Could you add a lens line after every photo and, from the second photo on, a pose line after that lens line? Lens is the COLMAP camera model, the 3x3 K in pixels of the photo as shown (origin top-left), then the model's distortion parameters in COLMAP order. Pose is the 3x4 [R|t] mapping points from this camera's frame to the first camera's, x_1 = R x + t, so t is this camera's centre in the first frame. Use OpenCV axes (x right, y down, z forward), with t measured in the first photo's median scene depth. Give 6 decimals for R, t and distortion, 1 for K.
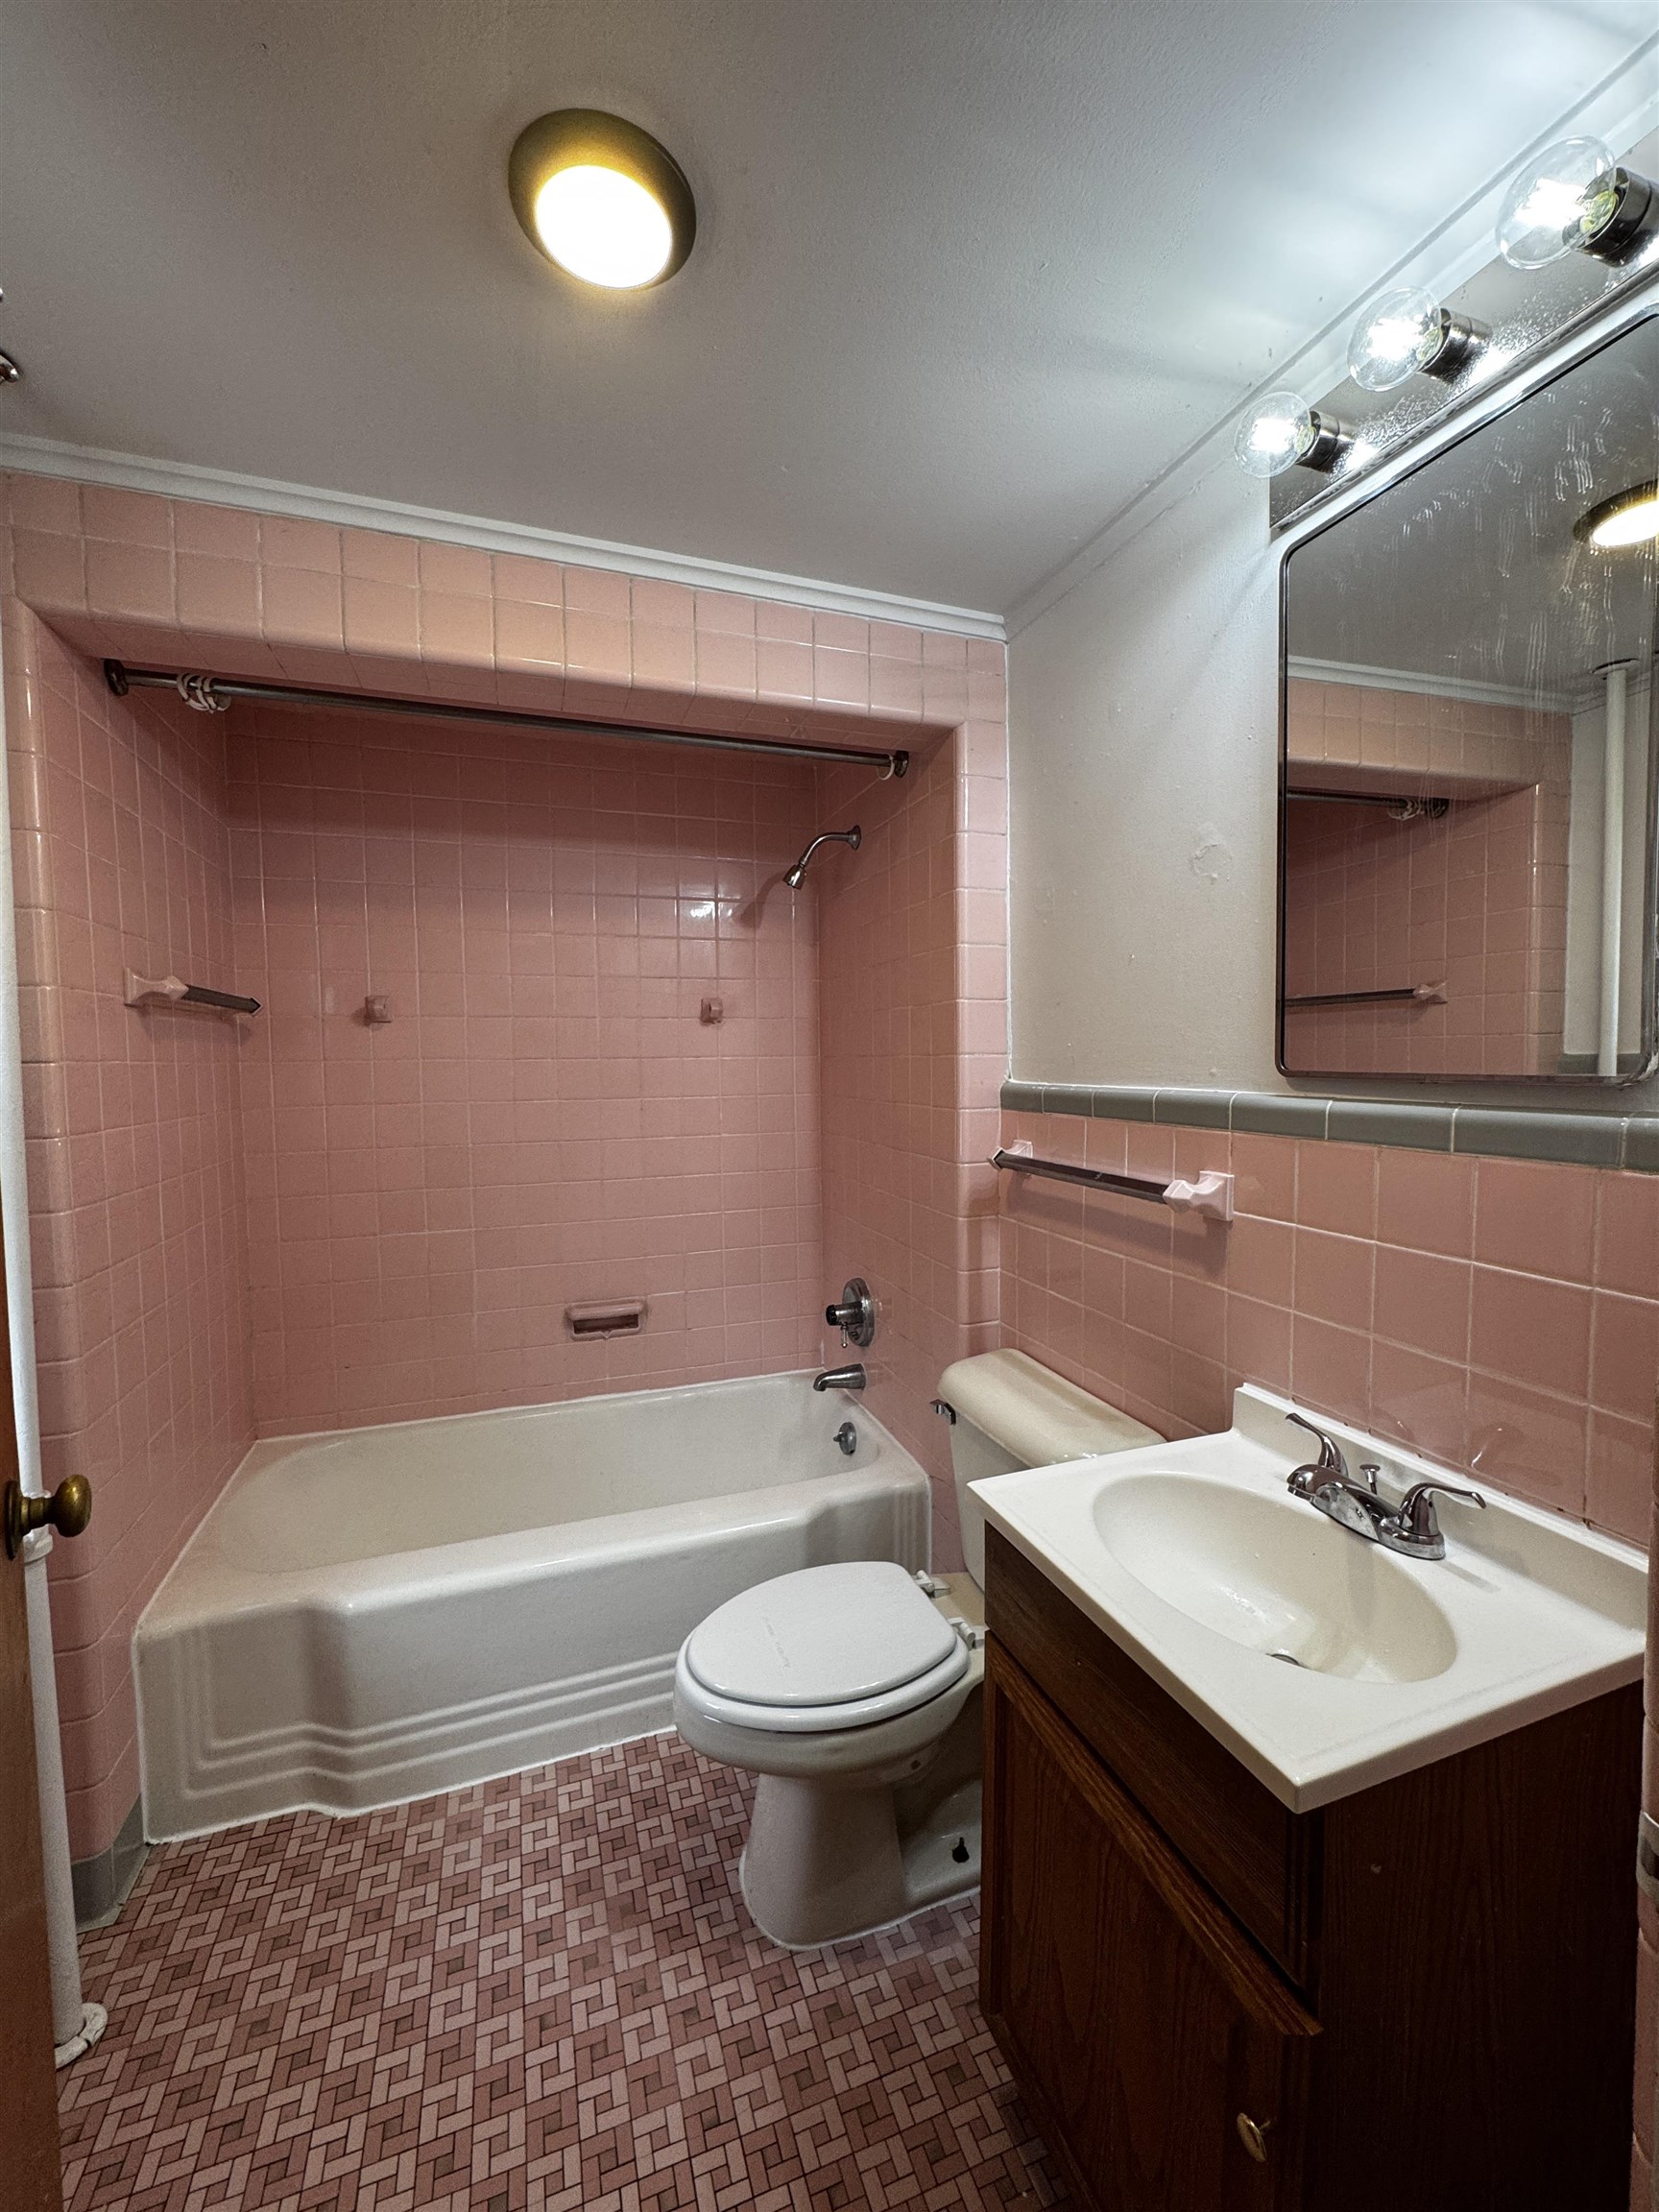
lens RADIAL K [[880.7, 0, 827.0], [0, 880.7, 1106.1], [0, 0, 1]] dist [-0.004087, 0.000417]
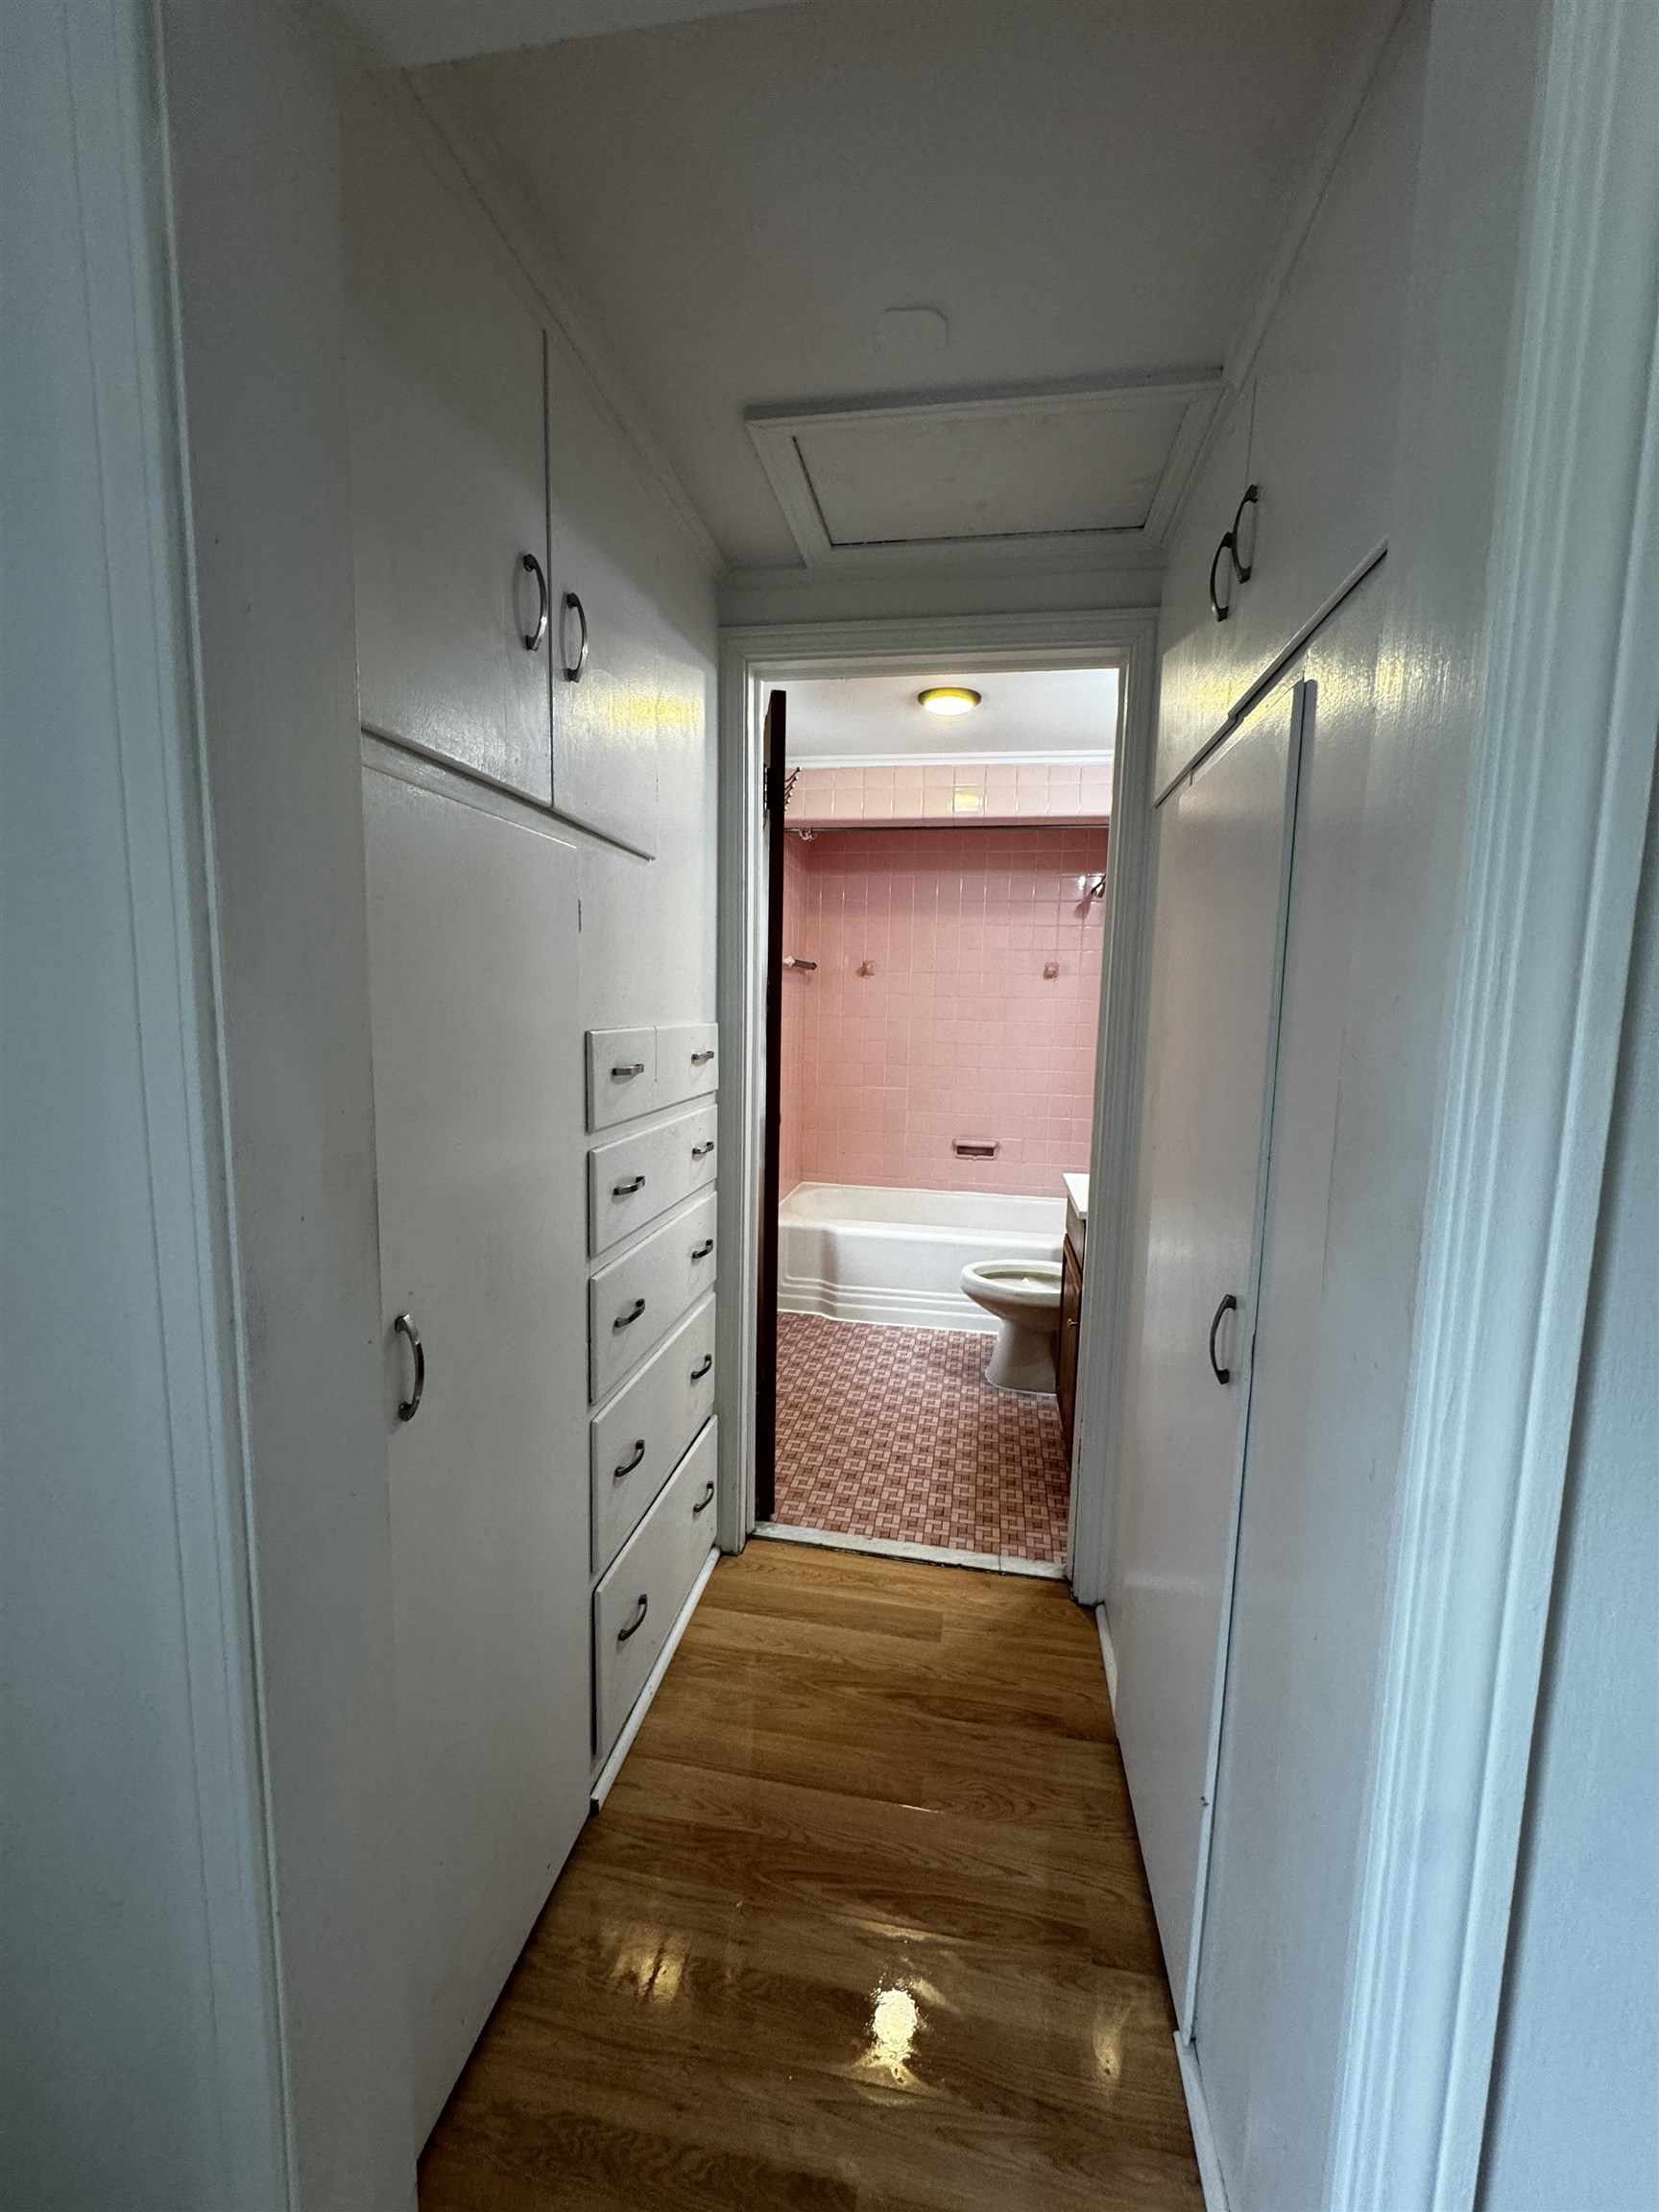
lens RADIAL K [[880.7, 0, 830.5], [0, 880.7, 1110.9], [0, 0, 1]] dist [-0.004087, 0.000417]
pose [[0.865362, 0.093280, -0.492389, 0.554152], [-0.058237, 0.994586, 0.086068, 0.055402], [0.497751, -0.045805, 0.866109, -1.018366]]
